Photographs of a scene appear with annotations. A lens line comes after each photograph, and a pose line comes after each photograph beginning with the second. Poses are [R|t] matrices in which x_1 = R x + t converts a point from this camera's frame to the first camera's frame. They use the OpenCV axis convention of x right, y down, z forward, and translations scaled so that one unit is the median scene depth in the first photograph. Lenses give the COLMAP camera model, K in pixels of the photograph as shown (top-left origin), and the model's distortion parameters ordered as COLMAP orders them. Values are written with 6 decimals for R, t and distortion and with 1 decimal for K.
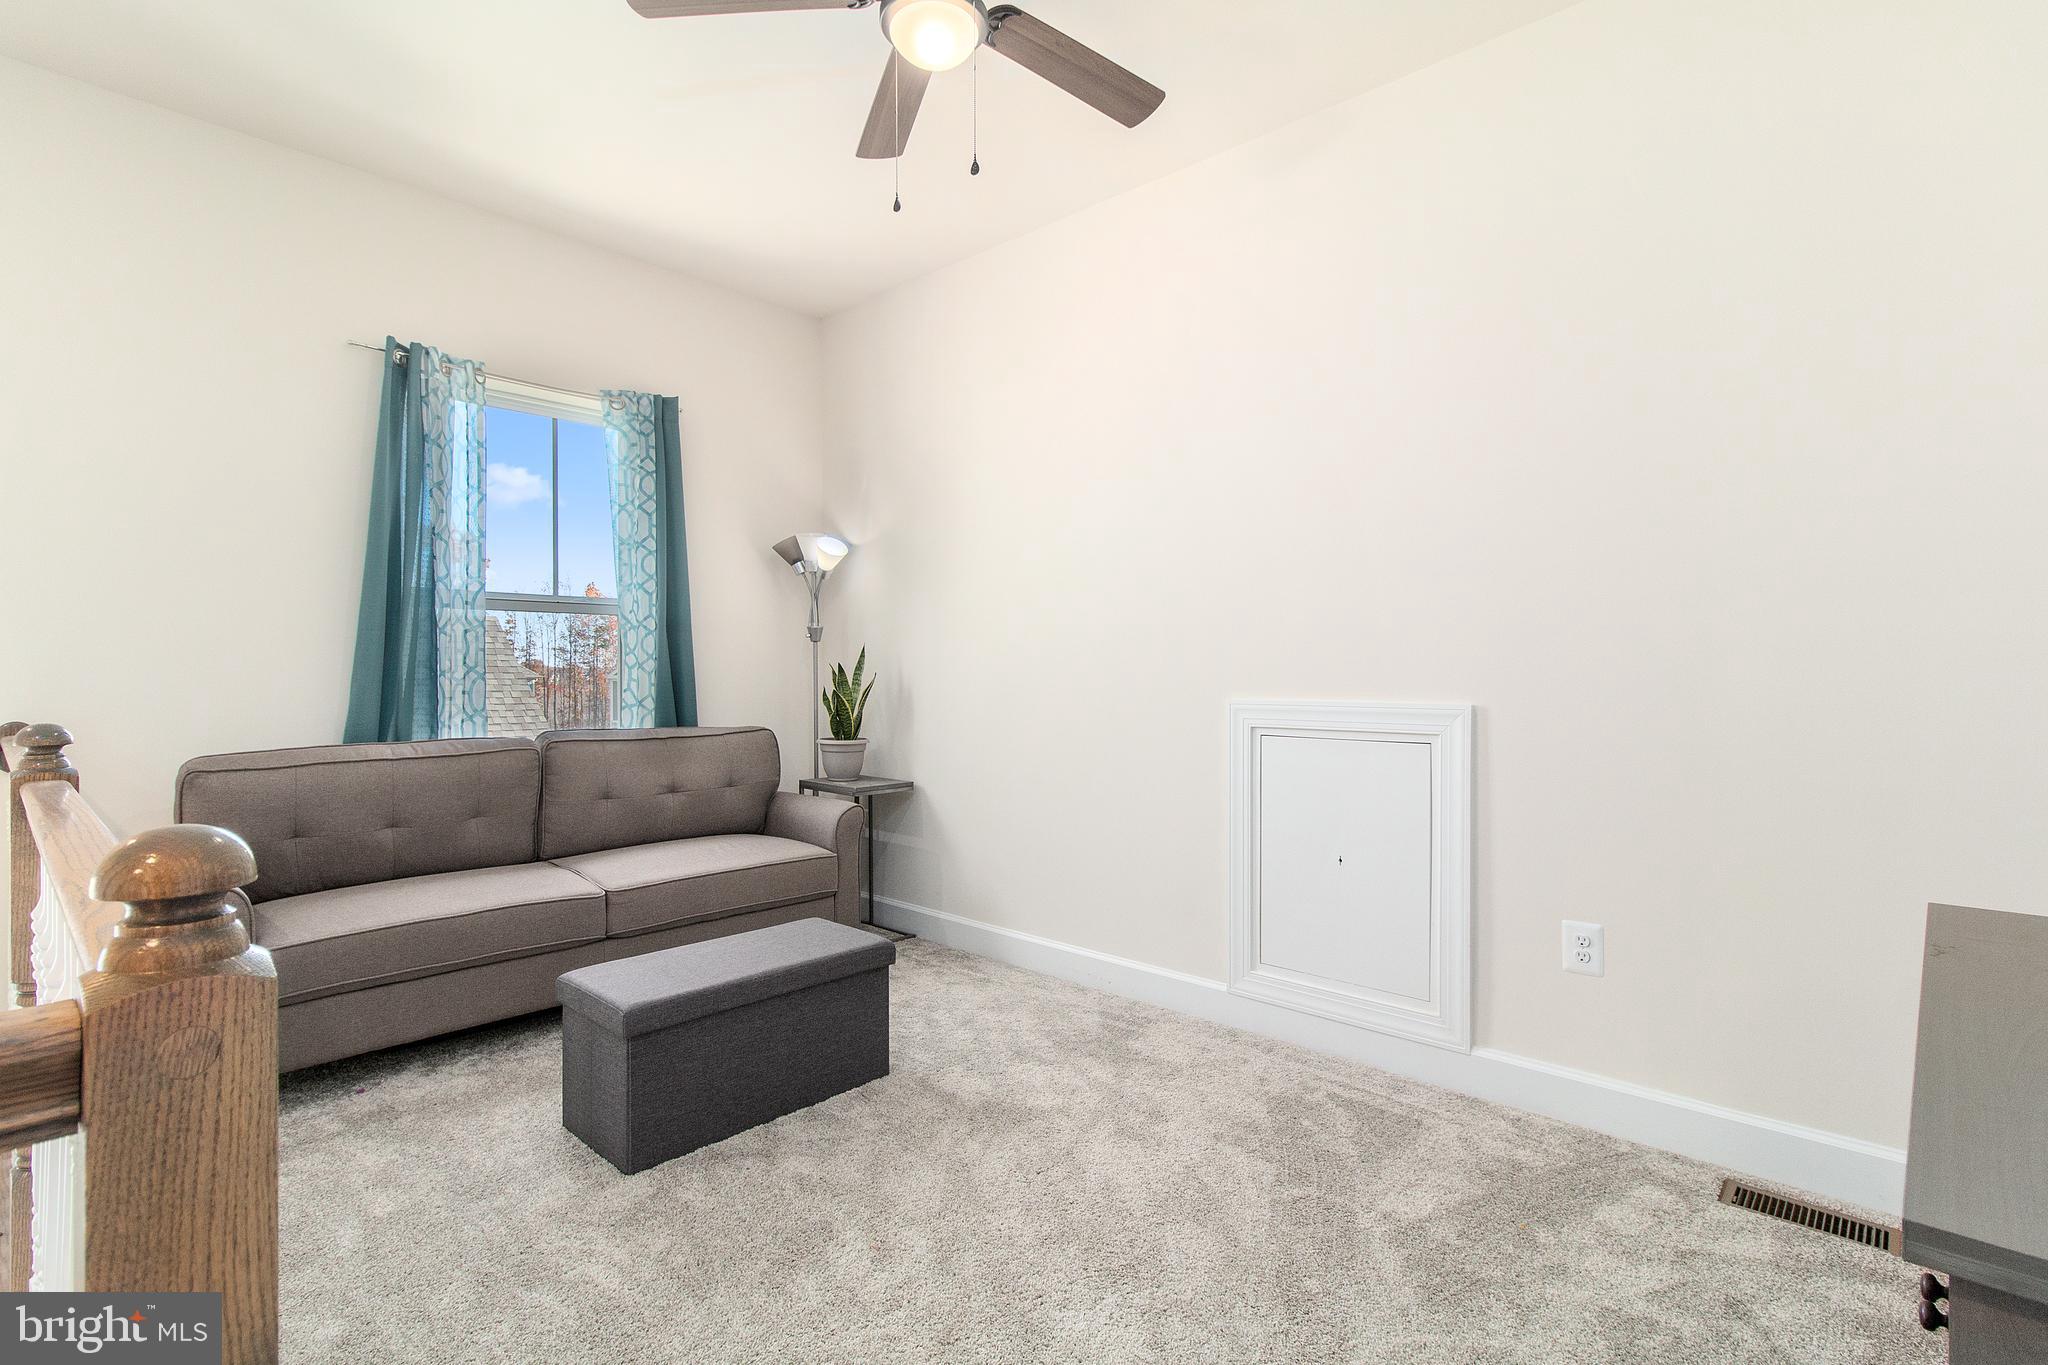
lens RADIAL K [[972.1, 0, 1024.0], [0, 972.1, 682.5], [0, 0, 1]] dist [-0.010631, -0.000285]
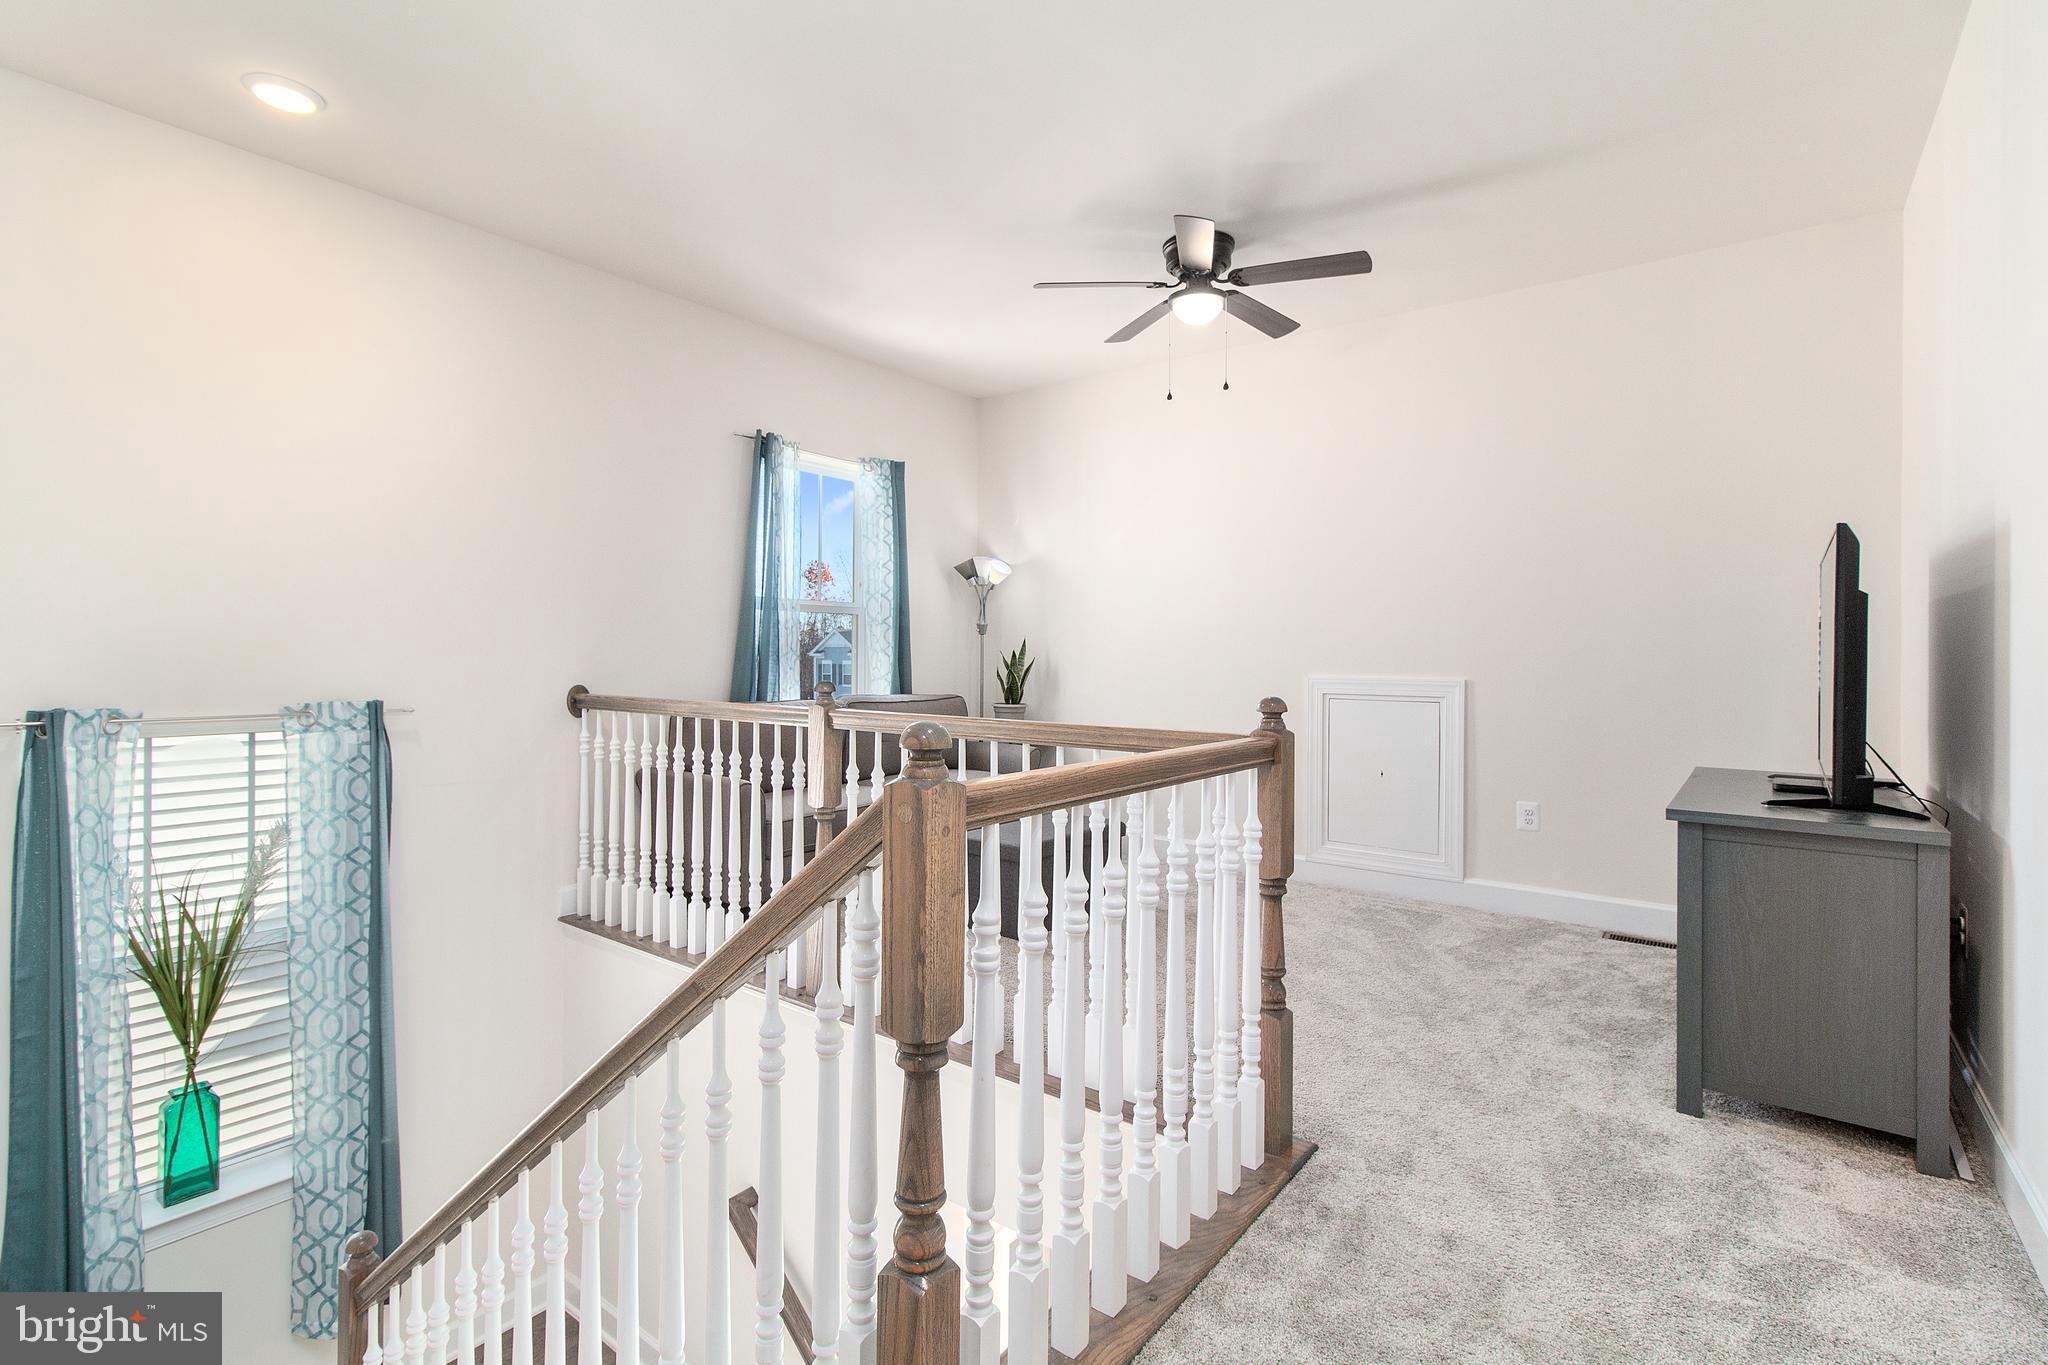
lens RADIAL K [[936.9, 0, 1025.1], [0, 936.9, 658.2], [0, 0, 1]] dist [-0.018767, -0.000242]
pose [[0.996339, 0.007668, 0.085150, -0.358047], [-0.007034, 0.999945, -0.007739, 0.002837], [-0.085205, 0.007111, 0.996338, -0.457264]]
